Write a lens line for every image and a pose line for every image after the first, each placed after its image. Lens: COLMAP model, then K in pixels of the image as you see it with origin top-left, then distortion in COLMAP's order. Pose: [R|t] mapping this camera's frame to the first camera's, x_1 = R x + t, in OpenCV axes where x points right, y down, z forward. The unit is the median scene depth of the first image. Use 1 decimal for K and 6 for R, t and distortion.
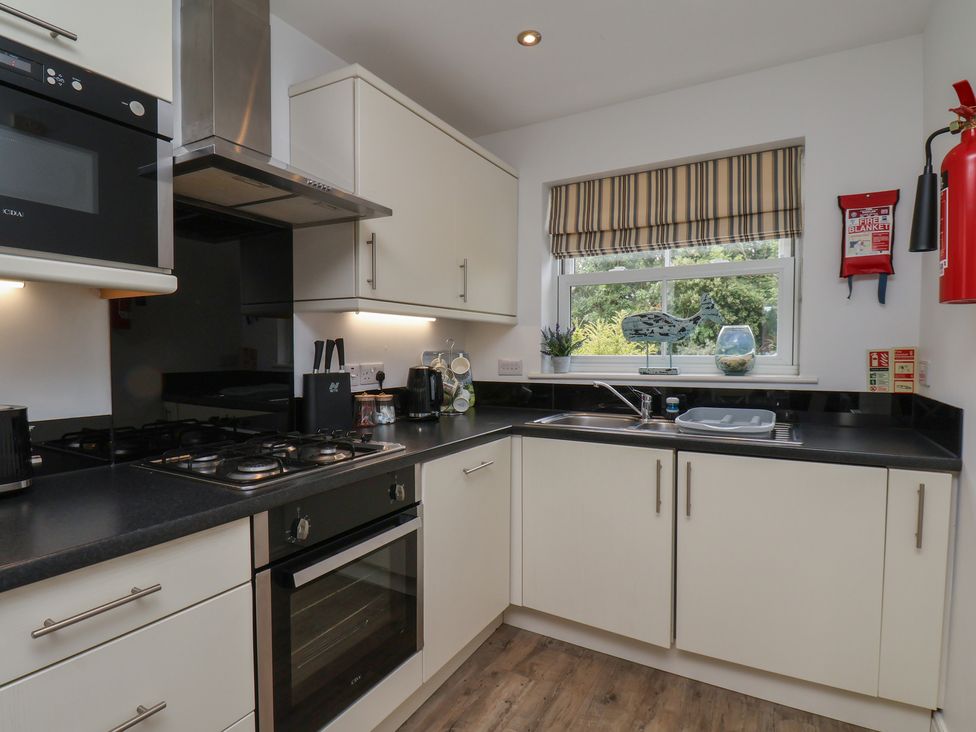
lens RADIAL K [[523.5, 0, 488.0], [0, 523.5, 366.0], [0, 0, 1]] dist [0.004288, -0.013240]
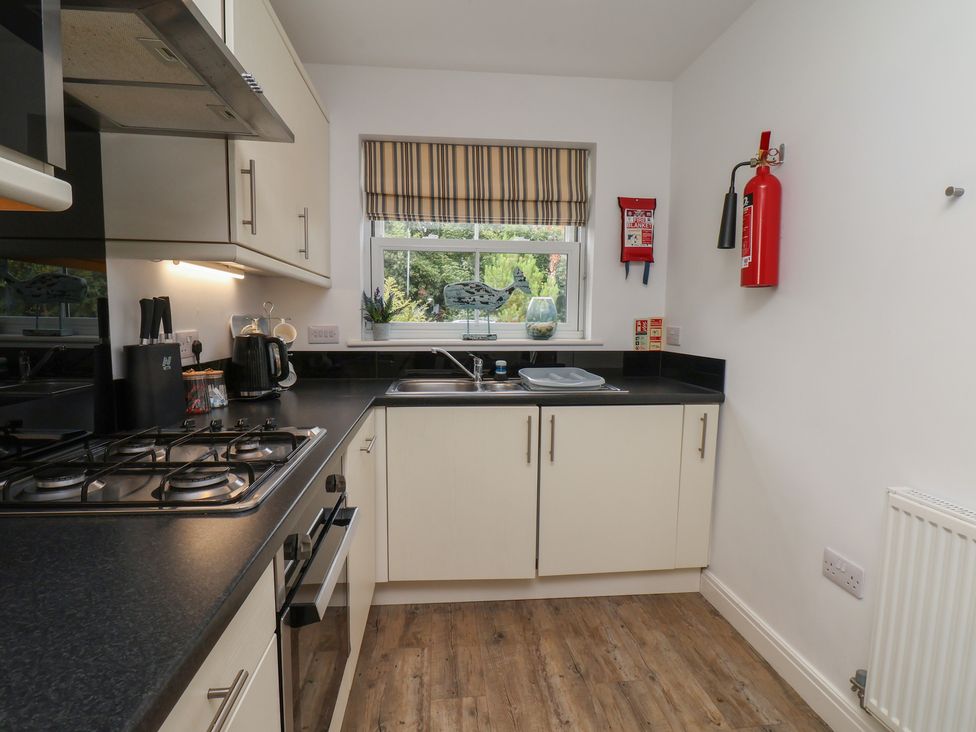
lens RADIAL K [[513.9, 0, 484.8], [0, 513.9, 367.3], [0, 0, 1]] dist [0.004180, -0.013831]
pose [[0.816252, -0.044651, 0.575967, -0.323903], [0.007336, 0.997729, 0.066950, 0.001417], [-0.577649, -0.050423, 0.814727, 0.145600]]
